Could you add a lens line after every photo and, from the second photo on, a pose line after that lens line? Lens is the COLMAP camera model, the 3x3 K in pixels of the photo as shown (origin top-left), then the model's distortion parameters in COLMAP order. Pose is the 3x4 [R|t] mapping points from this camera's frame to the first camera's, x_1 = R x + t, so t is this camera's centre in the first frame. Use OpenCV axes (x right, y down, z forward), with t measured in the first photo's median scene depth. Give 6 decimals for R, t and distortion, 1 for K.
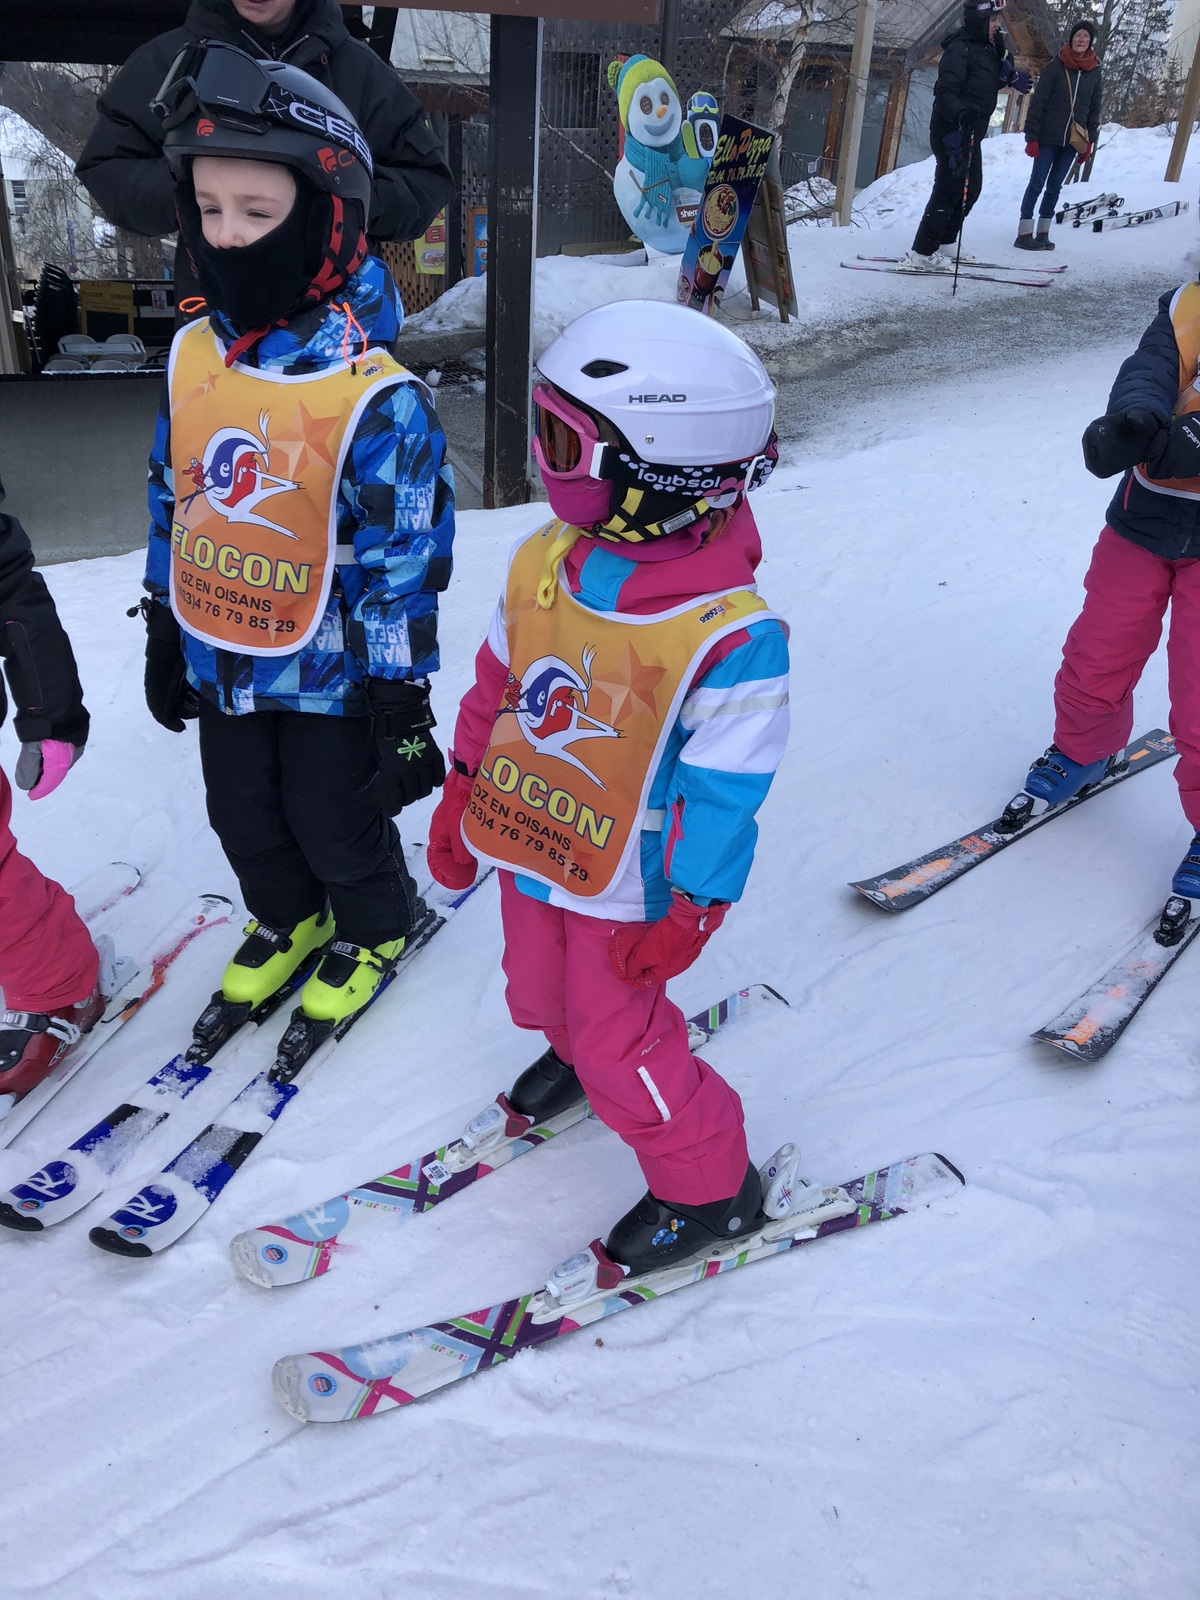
lens RADIAL K [[1315.9, 0, 642.5], [0, 1315.9, 700.6], [0, 0, 1]] dist [0.115692, -0.125141]
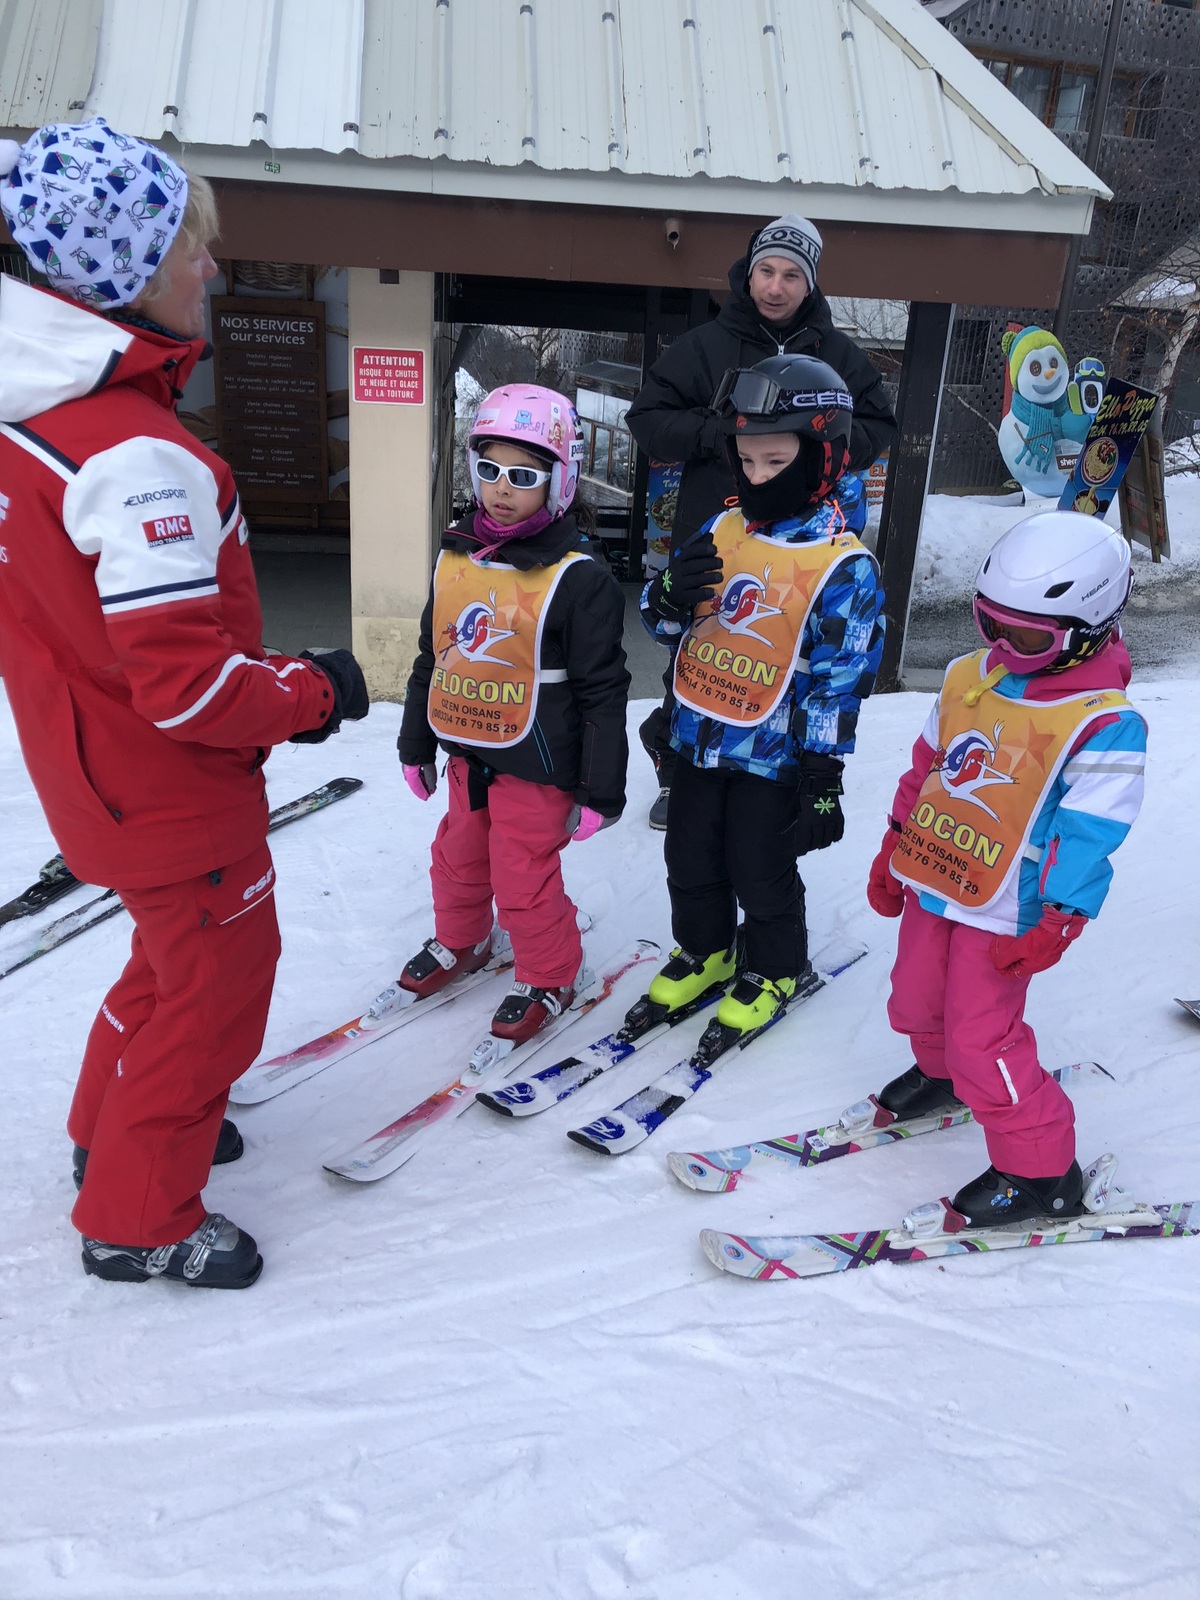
lens RADIAL K [[1545.8, 0, 493.9], [0, 1545.8, 794.4], [0, 0, 1]] dist [0.032259, -0.023399]
pose [[0.955245, 0.099815, -0.278468, -0.071314], [-0.138241, 0.982867, -0.121913, 0.258019], [0.261528, 0.154952, 0.952677, -0.614863]]
